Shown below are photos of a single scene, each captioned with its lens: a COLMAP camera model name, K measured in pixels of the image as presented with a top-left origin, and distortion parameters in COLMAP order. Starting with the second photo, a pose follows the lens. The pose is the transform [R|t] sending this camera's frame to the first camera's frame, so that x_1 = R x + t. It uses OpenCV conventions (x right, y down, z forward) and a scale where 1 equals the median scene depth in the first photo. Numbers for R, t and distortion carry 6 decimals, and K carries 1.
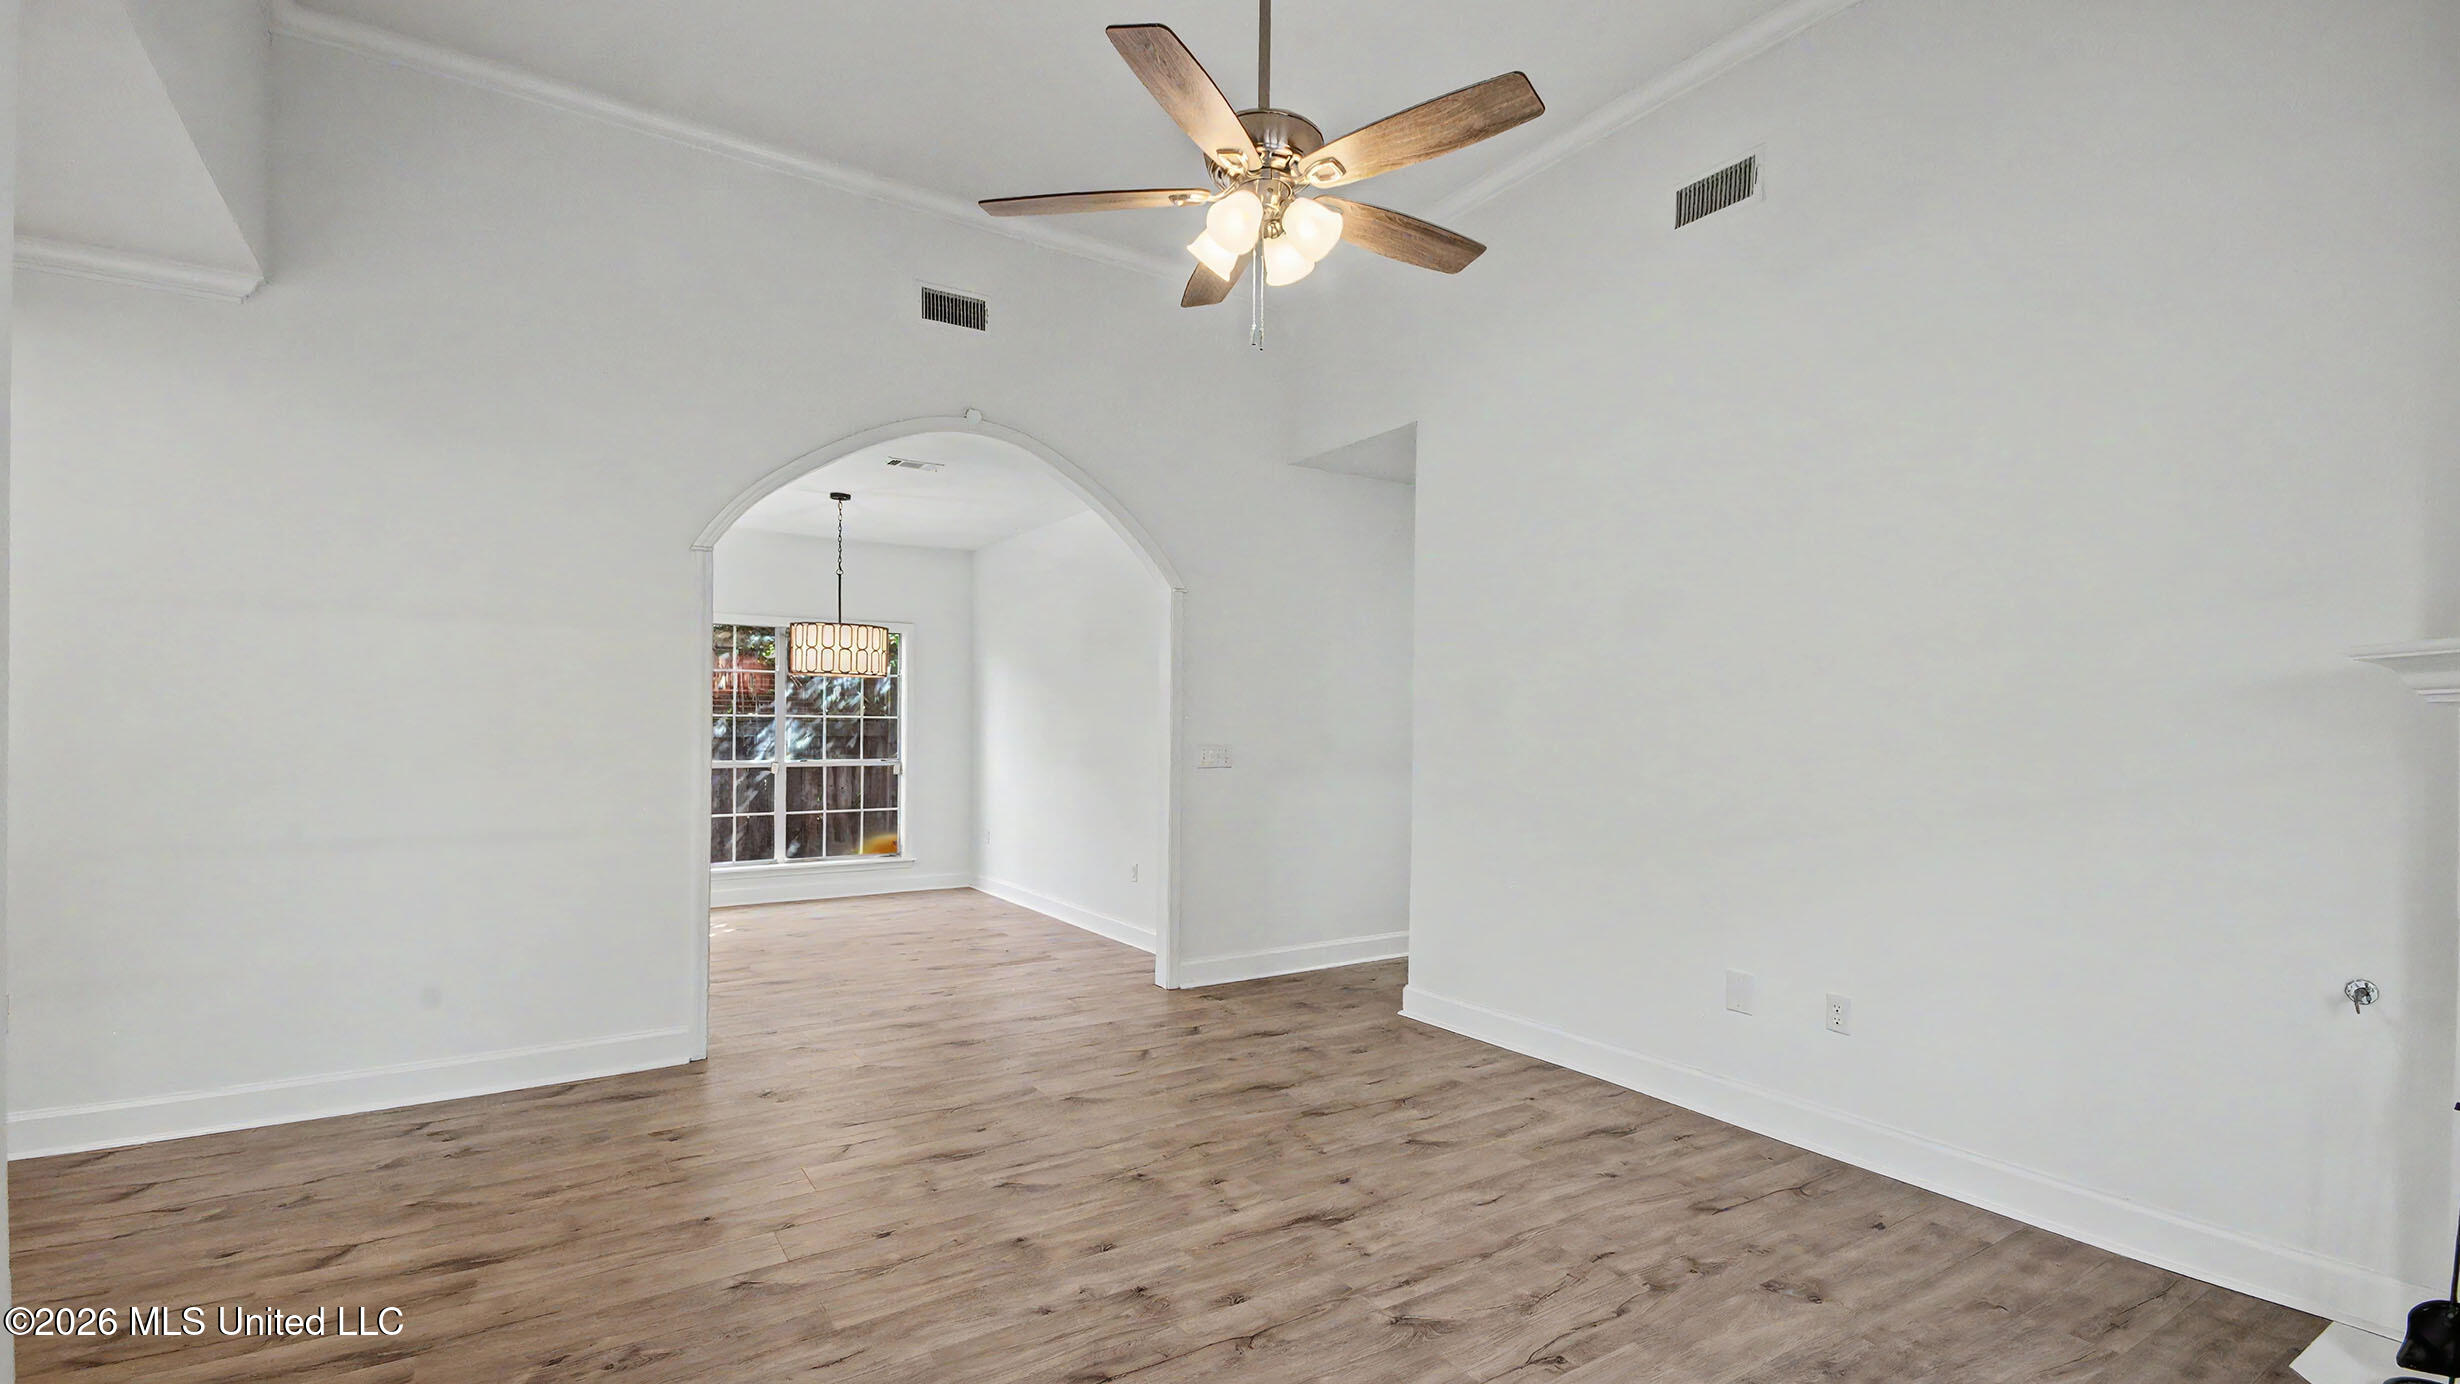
lens RADIAL K [[1083.8, 0, 1219.4], [0, 1083.8, 694.9], [0, 0, 1]] dist [0.054931, -0.022046]
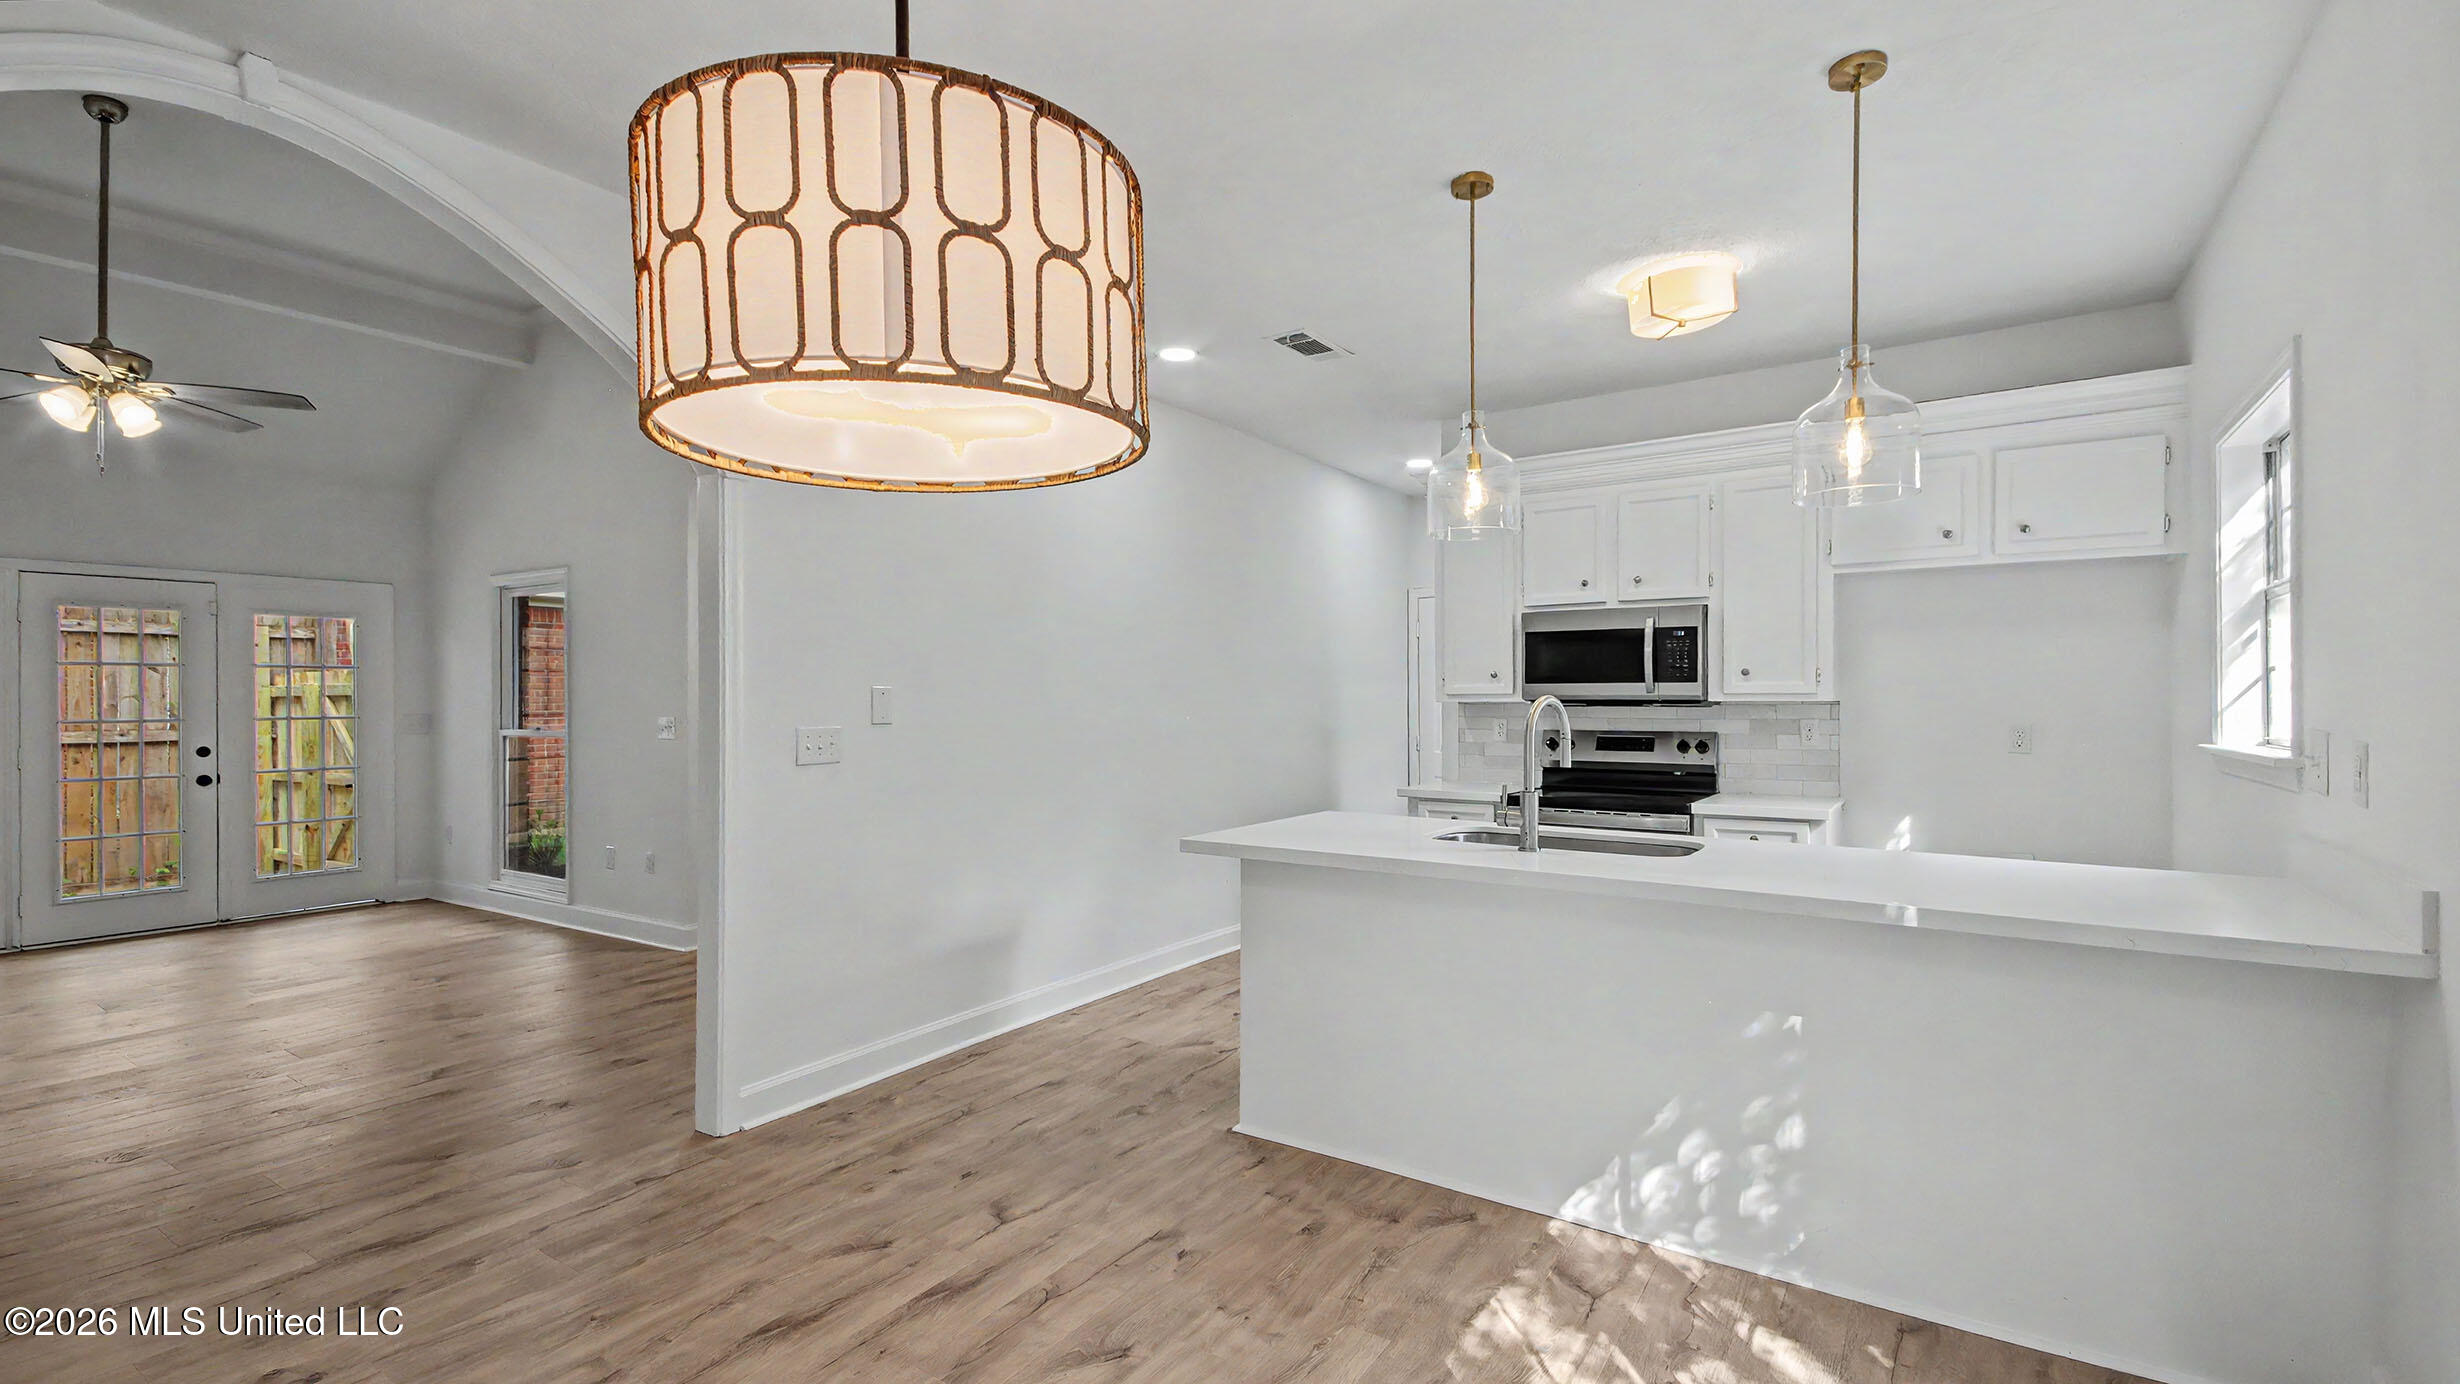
lens RADIAL K [[1083.8, 0, 1219.4], [0, 1083.8, 694.9], [0, 0, 1]] dist [0.054931, -0.022046]
pose [[-0.922010, -0.003444, -0.387150, -0.514963], [0.010667, 0.999355, -0.034294, 0.053312], [0.387018, -0.035749, -0.921379, 1.914064]]
